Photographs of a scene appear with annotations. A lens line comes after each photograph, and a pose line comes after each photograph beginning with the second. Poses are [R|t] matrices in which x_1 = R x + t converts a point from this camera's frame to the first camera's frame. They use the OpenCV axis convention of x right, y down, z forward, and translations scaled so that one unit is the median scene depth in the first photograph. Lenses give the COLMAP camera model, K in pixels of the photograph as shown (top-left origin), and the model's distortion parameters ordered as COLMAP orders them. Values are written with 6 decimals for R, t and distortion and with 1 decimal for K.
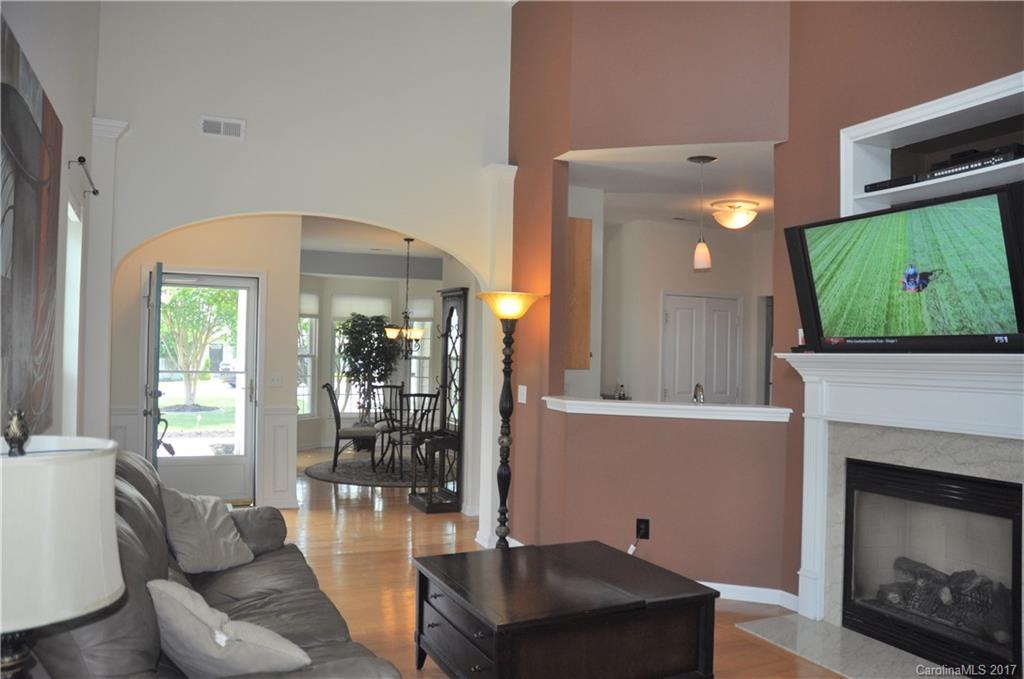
lens RADIAL K [[797.1, 0, 518.1], [0, 797.1, 340.8], [0, 0, 1]] dist [-0.177666, 0.173296]
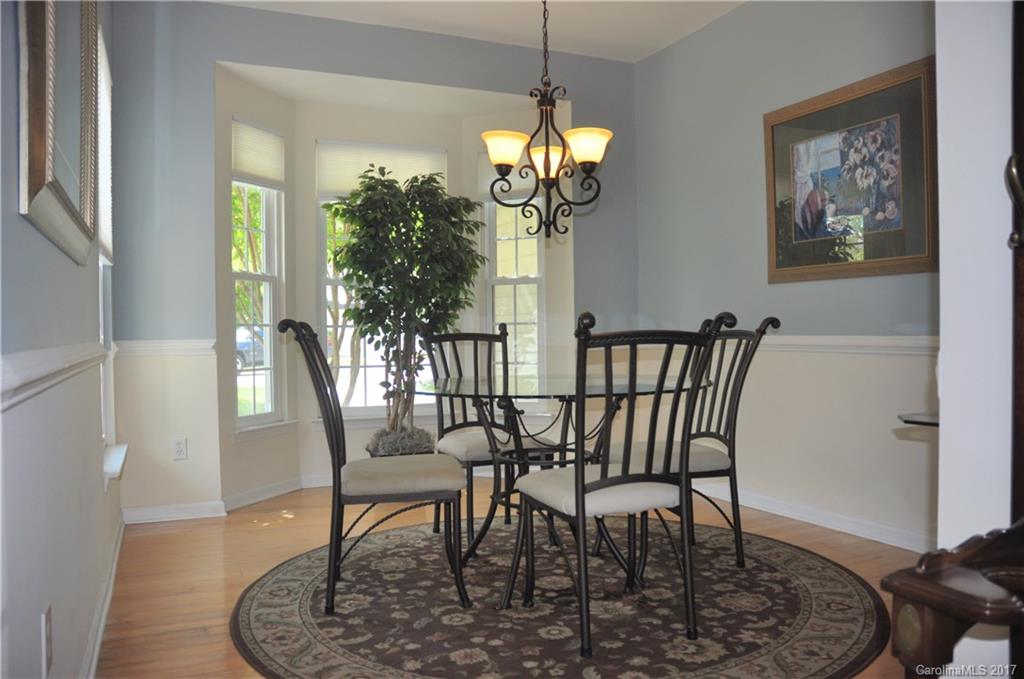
lens RADIAL K [[797.1, 0, 518.1], [0, 797.1, 340.8], [0, 0, 1]] dist [-0.177666, 0.173296]
pose [[0.999414, -0.034201, 0.001437, -0.137434], [0.034163, 0.999197, 0.020911, 0.051730], [-0.002151, -0.020849, 0.999780, 0.608199]]
